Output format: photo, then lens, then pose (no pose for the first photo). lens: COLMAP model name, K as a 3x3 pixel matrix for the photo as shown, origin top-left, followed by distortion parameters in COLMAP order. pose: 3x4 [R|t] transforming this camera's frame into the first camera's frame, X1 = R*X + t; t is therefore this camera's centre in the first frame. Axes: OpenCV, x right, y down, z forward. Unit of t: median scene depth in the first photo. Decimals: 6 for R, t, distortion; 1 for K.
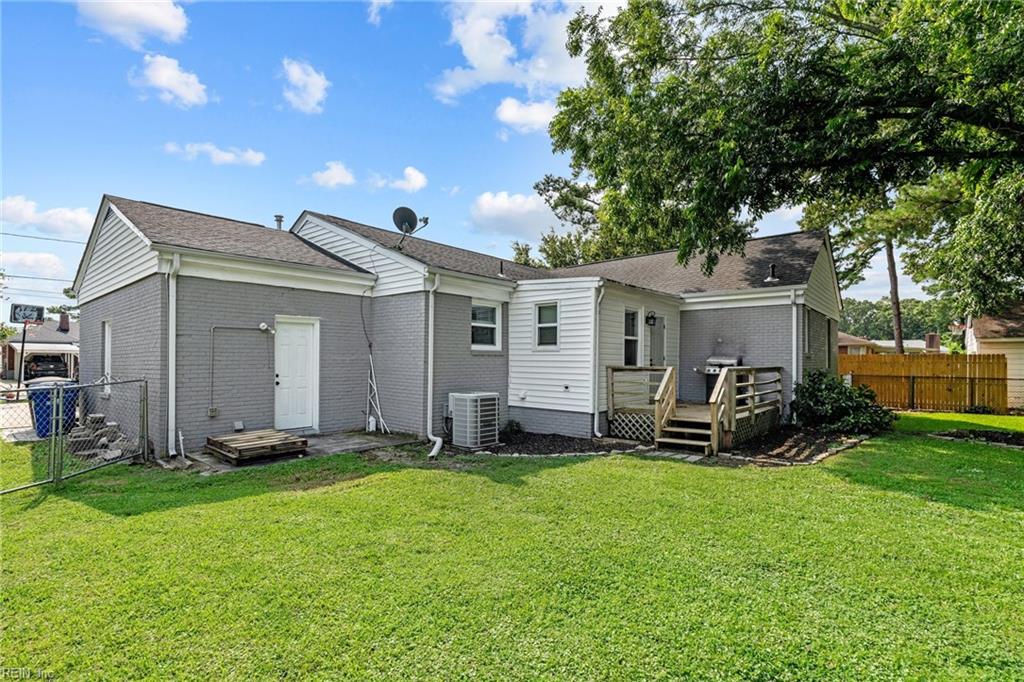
lens RADIAL K [[496.2, 0, 512.7], [0, 496.2, 345.1], [0, 0, 1]] dist [-0.002598, -0.000372]
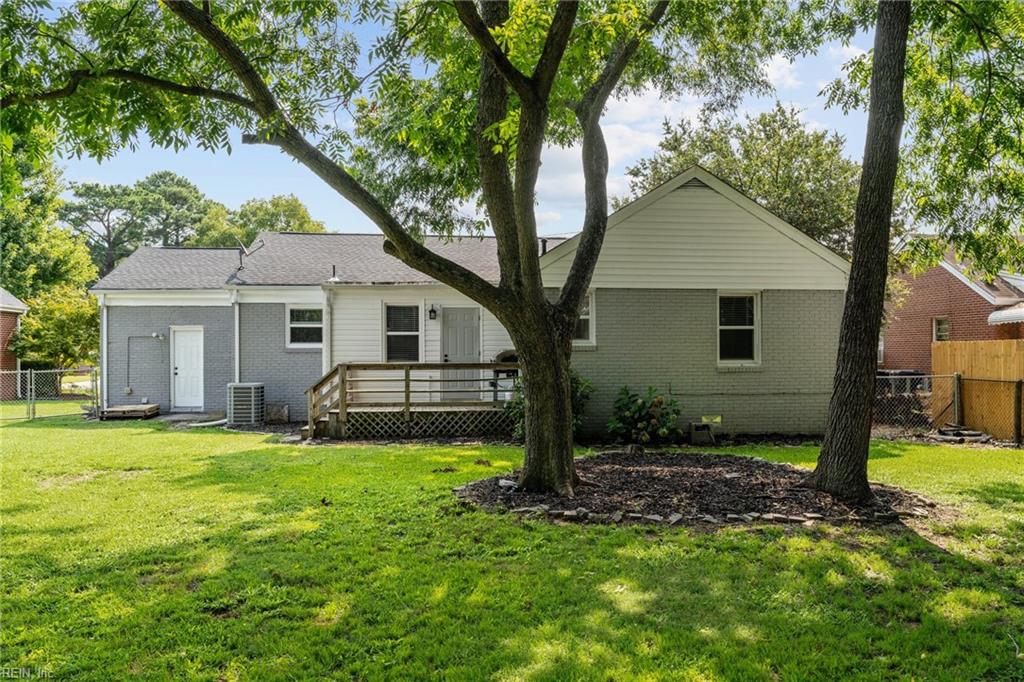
lens RADIAL K [[817.2, 0, 512.9], [0, 817.2, 344.5], [0, 0, 1]] dist [-0.001909, -0.000423]
pose [[0.732765, -0.011623, -0.680383, 1.510634], [0.029177, 0.999471, 0.014350, -0.009856], [0.679856, -0.030367, 0.732716, -0.049032]]
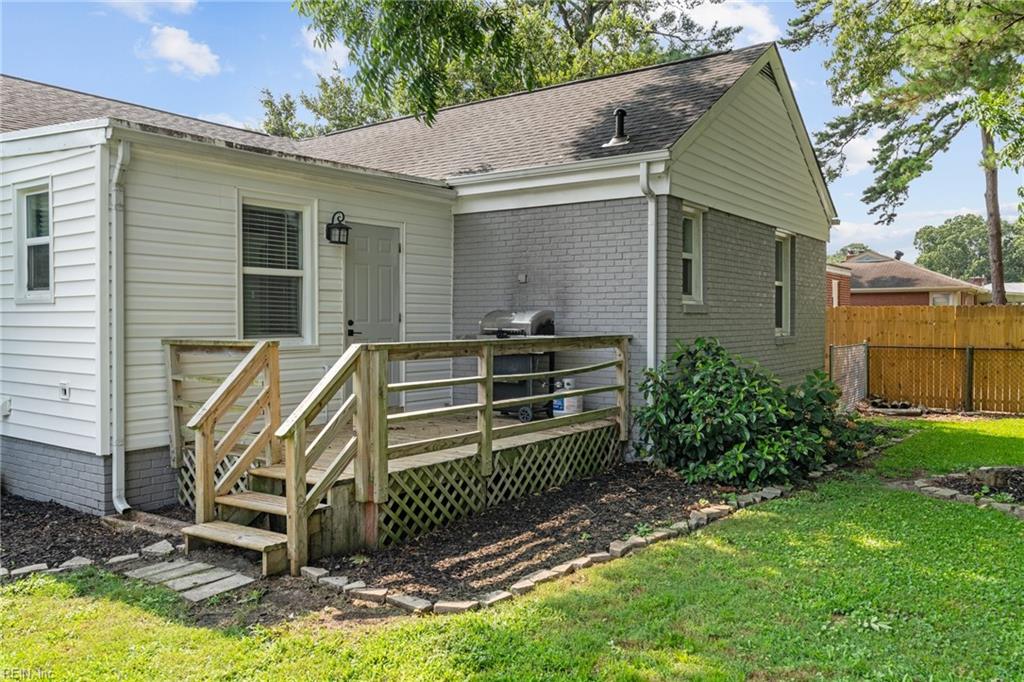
lens RADIAL K [[819.3, 0, 510.9], [0, 819.3, 337.0], [0, 0, 1]] dist [-0.000846, -0.008356]
pose [[0.997177, -0.008295, 0.074633, 0.389998], [0.004290, 0.998549, 0.053671, 0.004575], [-0.074970, -0.053199, 0.995766, 0.267198]]
